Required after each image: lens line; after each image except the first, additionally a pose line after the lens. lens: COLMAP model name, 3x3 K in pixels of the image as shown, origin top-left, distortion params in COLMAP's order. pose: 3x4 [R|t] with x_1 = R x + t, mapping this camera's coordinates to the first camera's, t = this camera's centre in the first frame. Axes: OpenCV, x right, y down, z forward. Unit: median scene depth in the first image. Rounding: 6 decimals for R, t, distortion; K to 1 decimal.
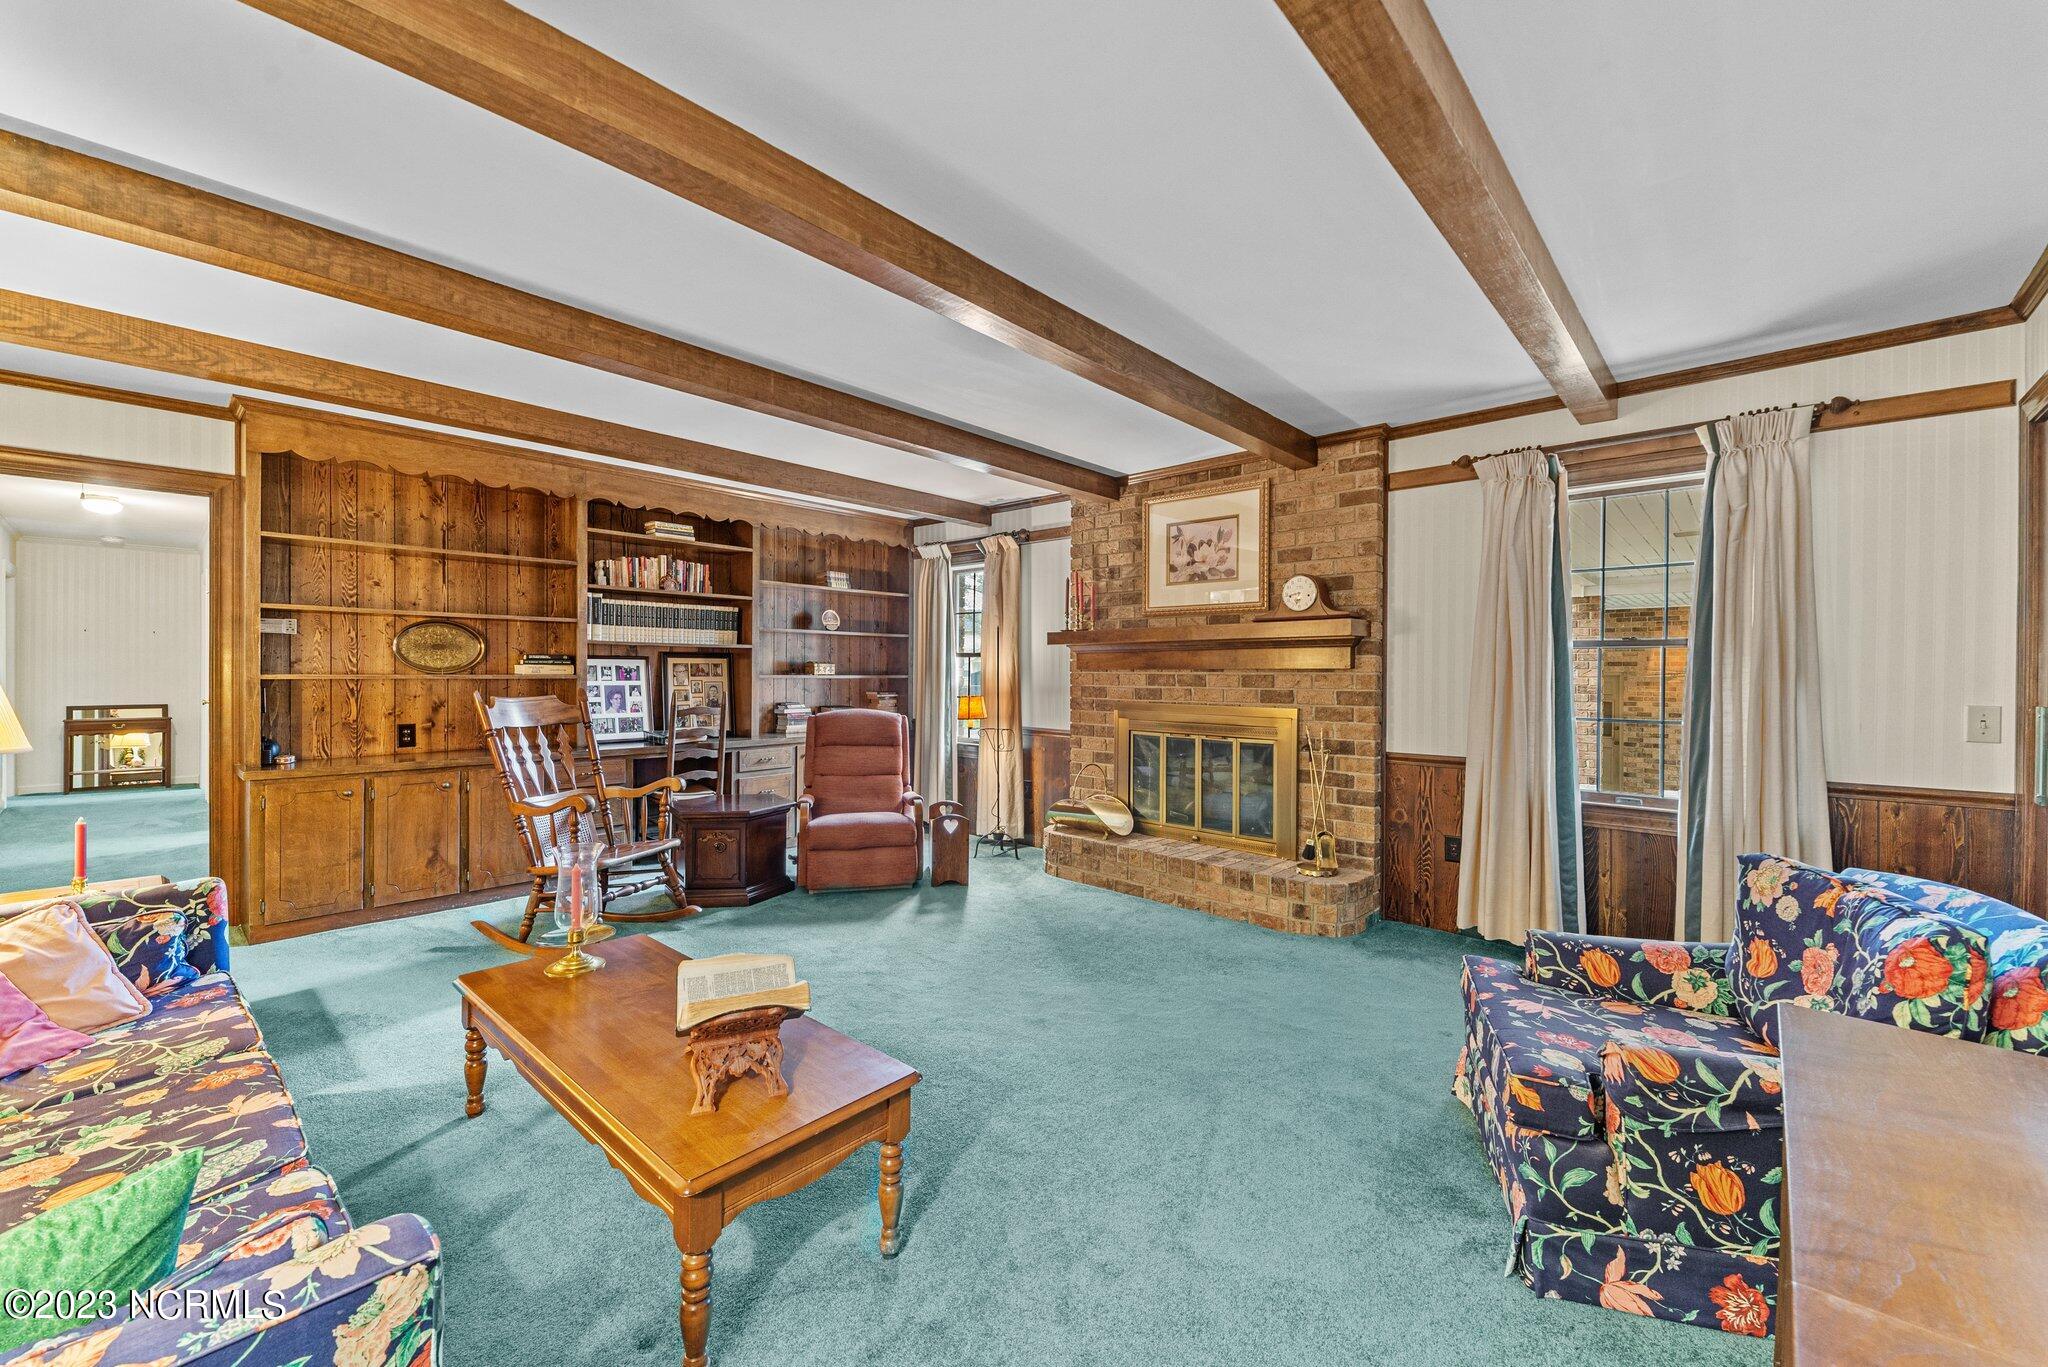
lens RADIAL K [[801.5, 0, 1024.0], [0, 801.5, 683.5], [0, 0, 1]] dist [0.020724, 0.000023]
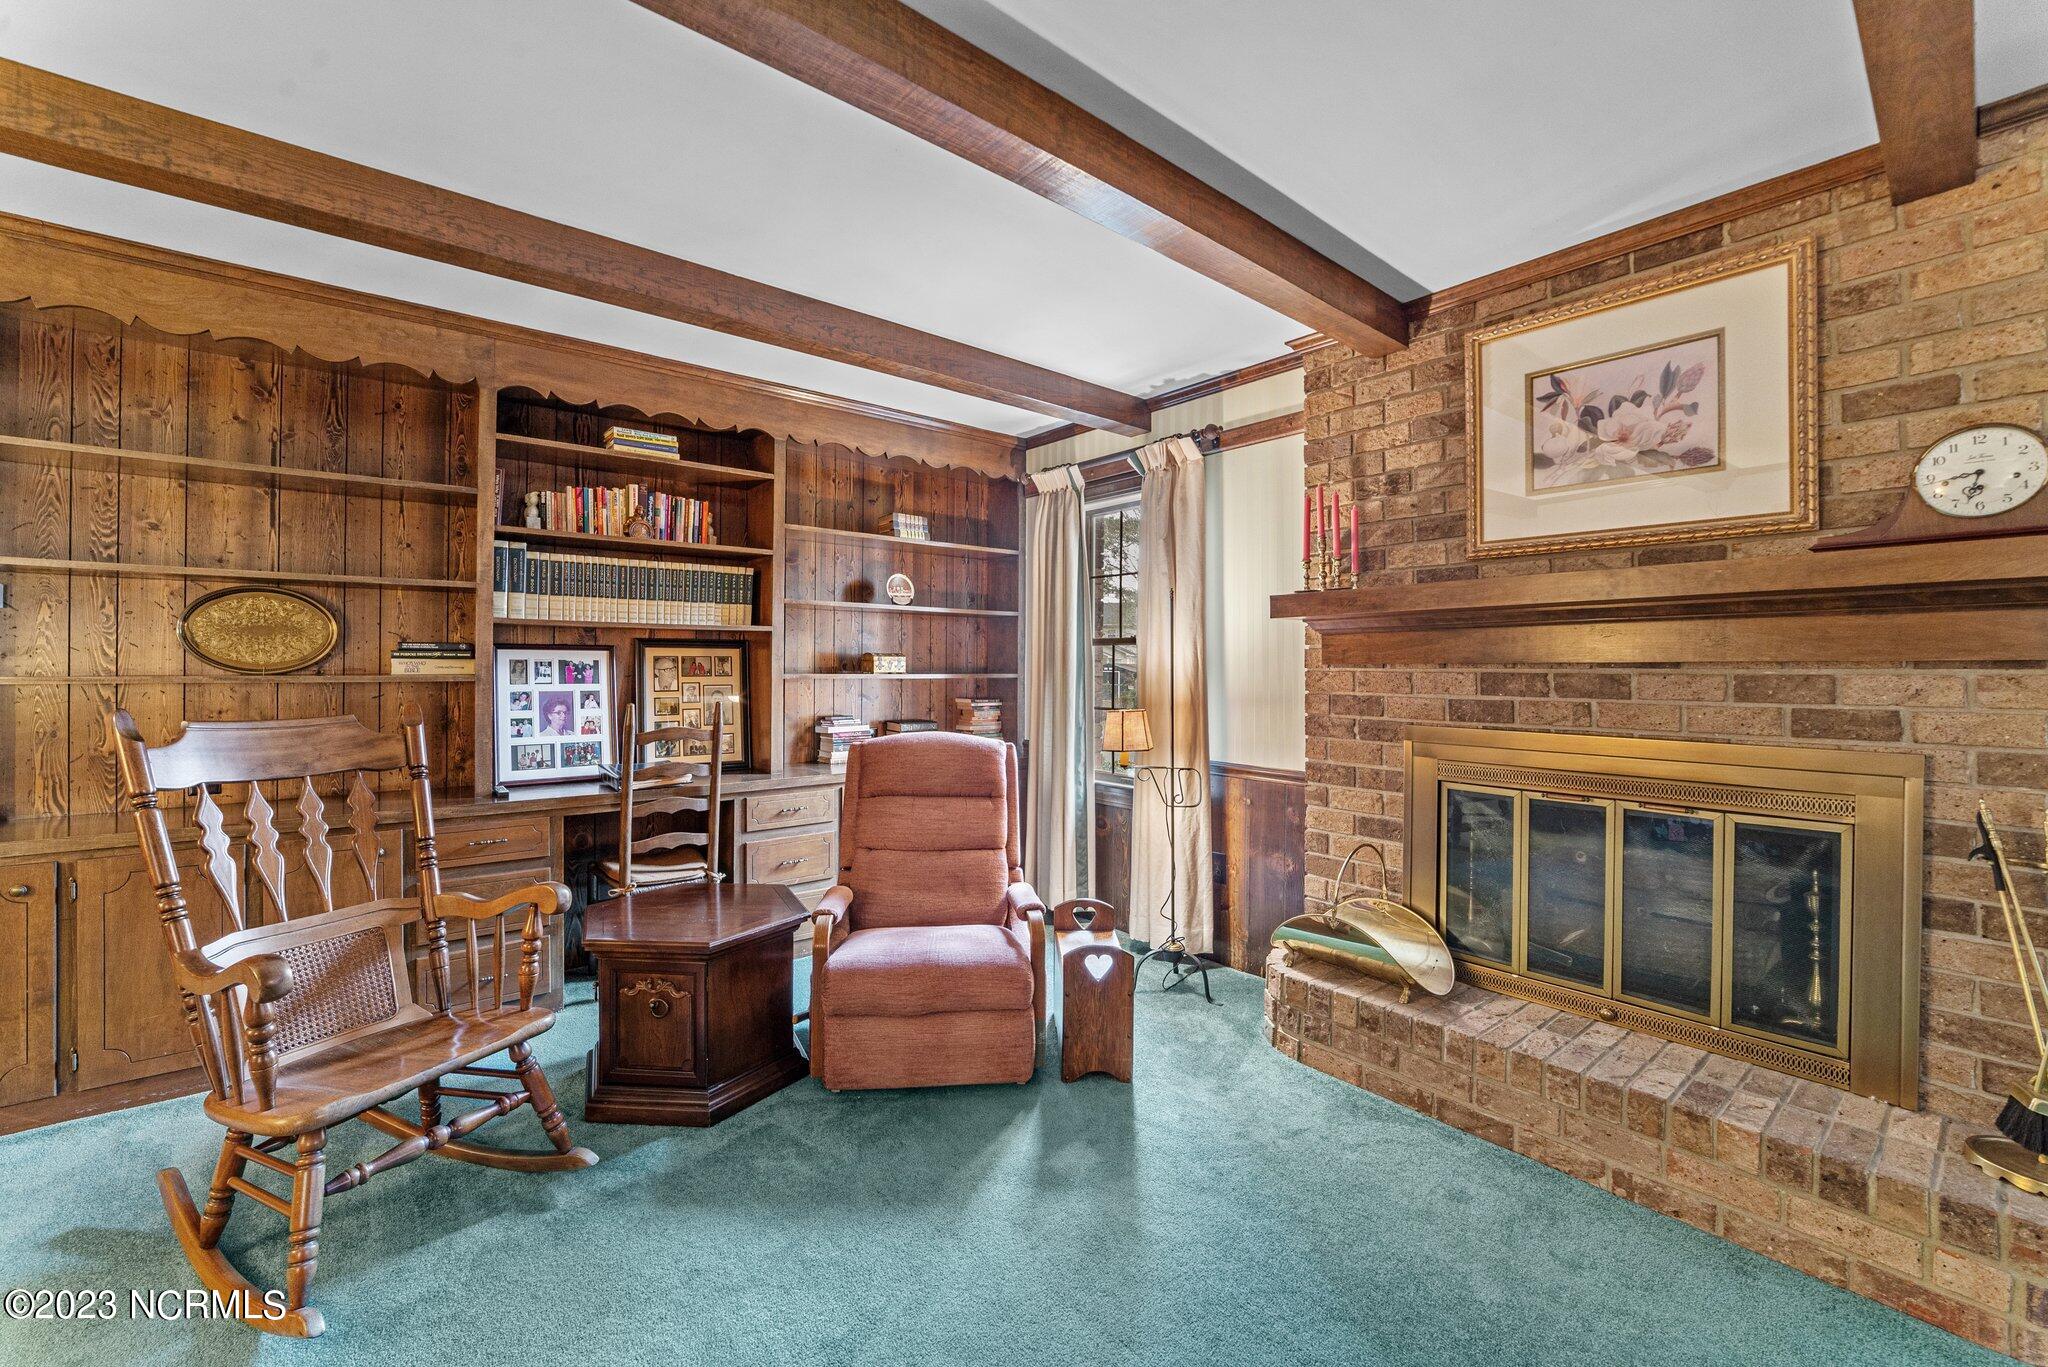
lens RADIAL K [[802.5, 0, 1024.0], [0, 802.5, 683.5], [0, 0, 1]] dist [-0.052251, 0.000080]
pose [[0.990711, 0.000621, -0.135981, -0.063077], [-0.000052, 0.999991, 0.004183, -0.006450], [0.135983, -0.004137, 0.990703, 0.443057]]
